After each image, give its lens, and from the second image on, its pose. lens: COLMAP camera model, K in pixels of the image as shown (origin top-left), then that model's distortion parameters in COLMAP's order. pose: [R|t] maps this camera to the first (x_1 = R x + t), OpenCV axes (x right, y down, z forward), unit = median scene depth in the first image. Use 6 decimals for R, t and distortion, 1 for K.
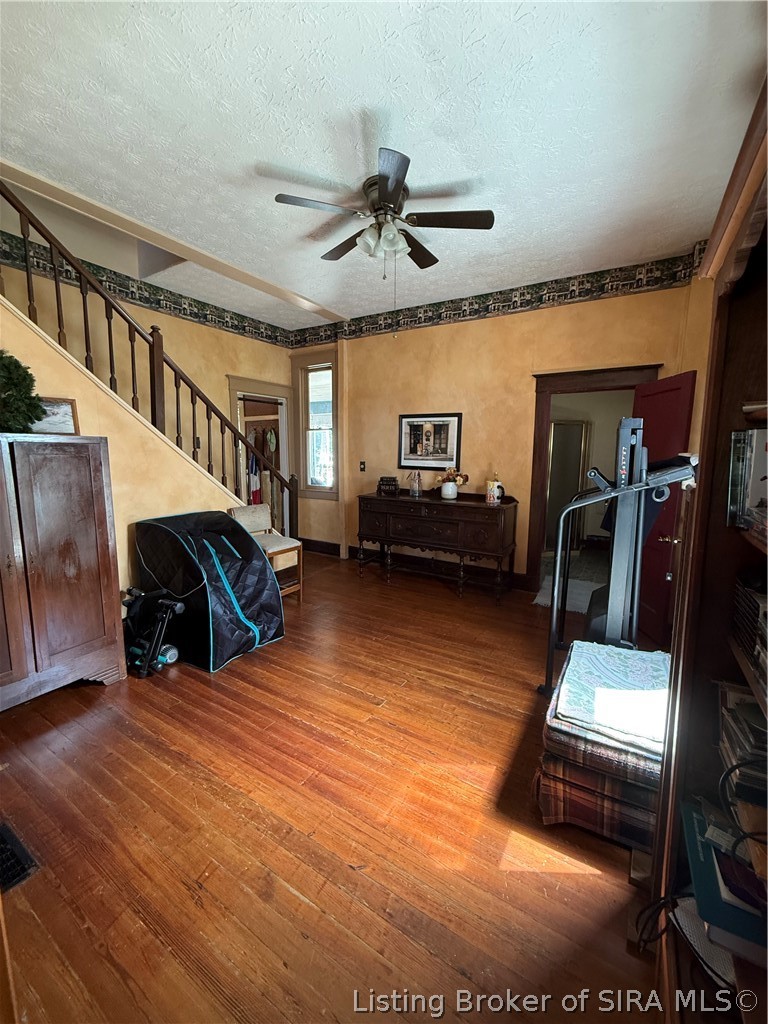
lens RADIAL K [[406.2, 0, 387.5], [0, 406.2, 507.6], [0, 0, 1]] dist [-0.003175, 0.000564]
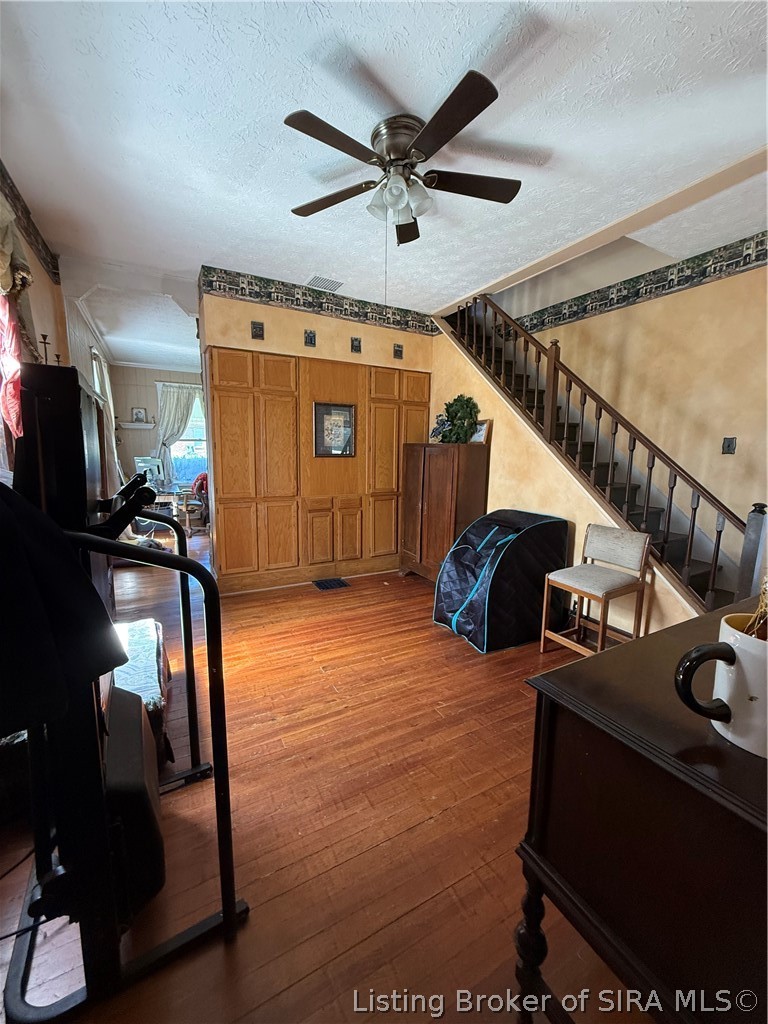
lens RADIAL K [[406.2, 0, 387.5], [0, 406.2, 507.9], [0, 0, 1]] dist [-0.003175, 0.000564]
pose [[-0.494285, 0.115089, -0.861648, 0.800478], [-0.132462, 0.969651, 0.205502, -0.217401], [0.859148, 0.215712, -0.464039, 1.518607]]
